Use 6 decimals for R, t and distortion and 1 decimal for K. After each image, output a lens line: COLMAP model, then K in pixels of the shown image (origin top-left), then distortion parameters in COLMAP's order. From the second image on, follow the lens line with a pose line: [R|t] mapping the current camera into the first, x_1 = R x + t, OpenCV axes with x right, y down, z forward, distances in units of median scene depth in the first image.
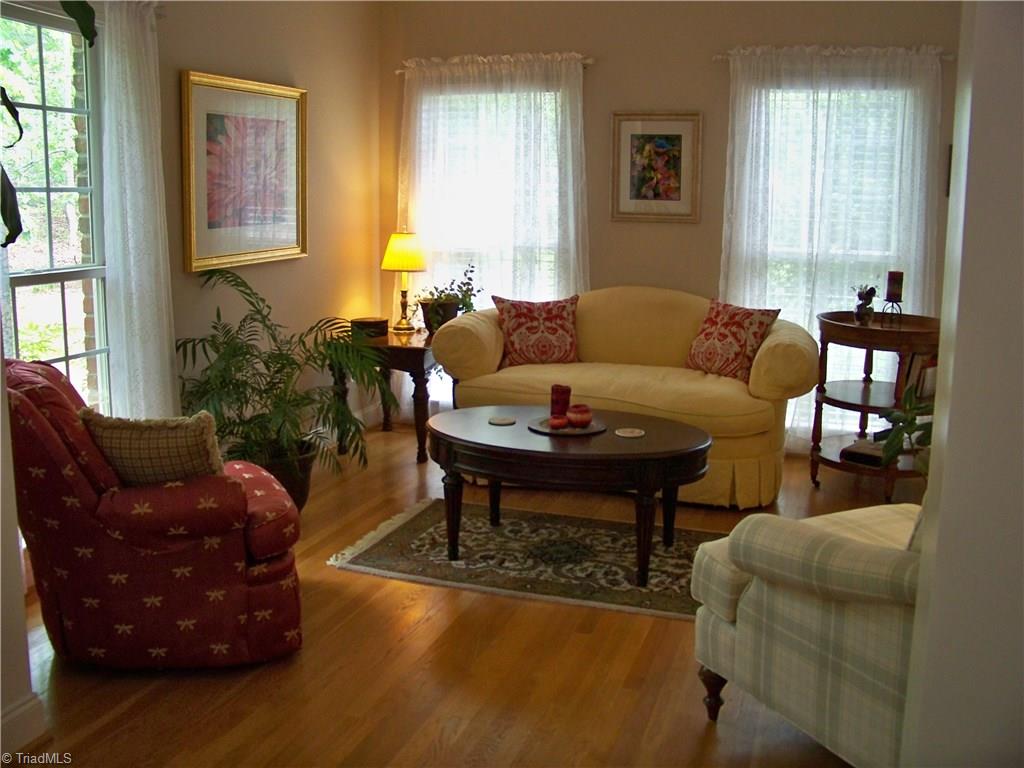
lens RADIAL K [[1012.2, 0, 514.7], [0, 1012.2, 374.5], [0, 0, 1]] dist [-0.247944, 0.302417]
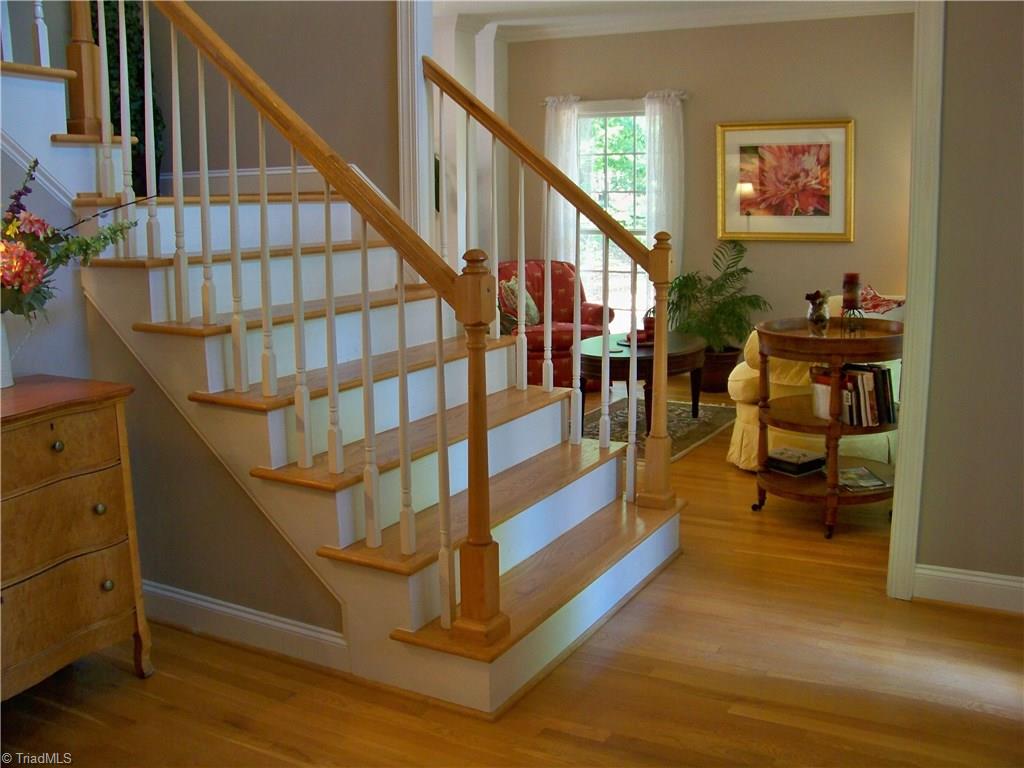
lens RADIAL K [[1012.2, 0, 514.7], [0, 1012.2, 374.5], [0, 0, 1]] dist [-0.247944, 0.302417]
pose [[-0.200676, 0.157928, -0.966844, 1.285339], [-0.168174, 0.966716, 0.192813, -0.134885], [0.965115, 0.201291, -0.167437, 0.882108]]
